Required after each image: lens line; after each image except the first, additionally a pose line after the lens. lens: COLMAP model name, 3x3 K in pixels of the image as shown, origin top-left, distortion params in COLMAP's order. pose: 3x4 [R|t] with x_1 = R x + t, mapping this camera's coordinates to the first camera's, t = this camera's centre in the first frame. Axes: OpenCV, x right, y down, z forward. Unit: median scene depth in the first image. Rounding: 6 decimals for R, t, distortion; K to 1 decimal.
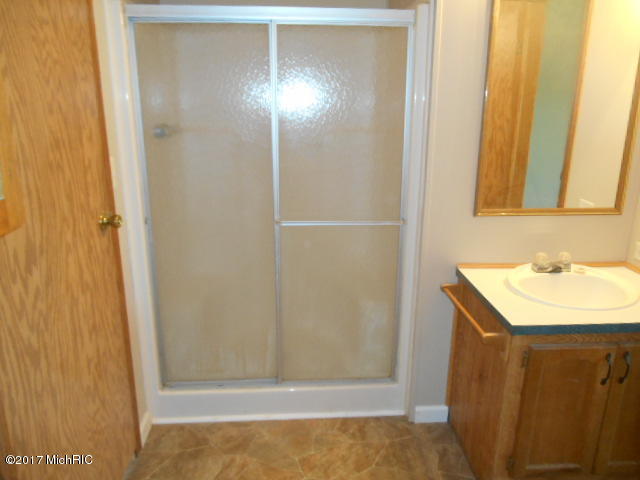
lens RADIAL K [[501.8, 0, 322.0], [0, 501.8, 237.7], [0, 0, 1]] dist [-0.030551, -0.003293]
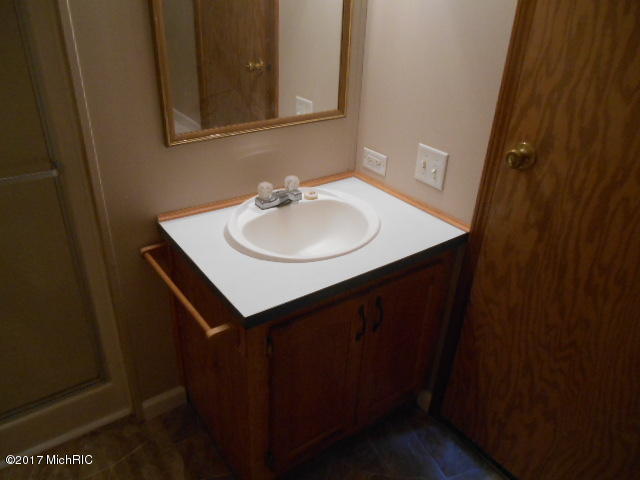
lens RADIAL K [[501.8, 0, 322.0], [0, 501.8, 237.7], [0, 0, 1]] dist [-0.030551, -0.003293]
pose [[0.847180, -0.229750, 0.479063, 0.127881], [0.113703, 0.959180, 0.258931, -0.076400], [-0.518997, -0.164890, 0.838721, 0.296366]]
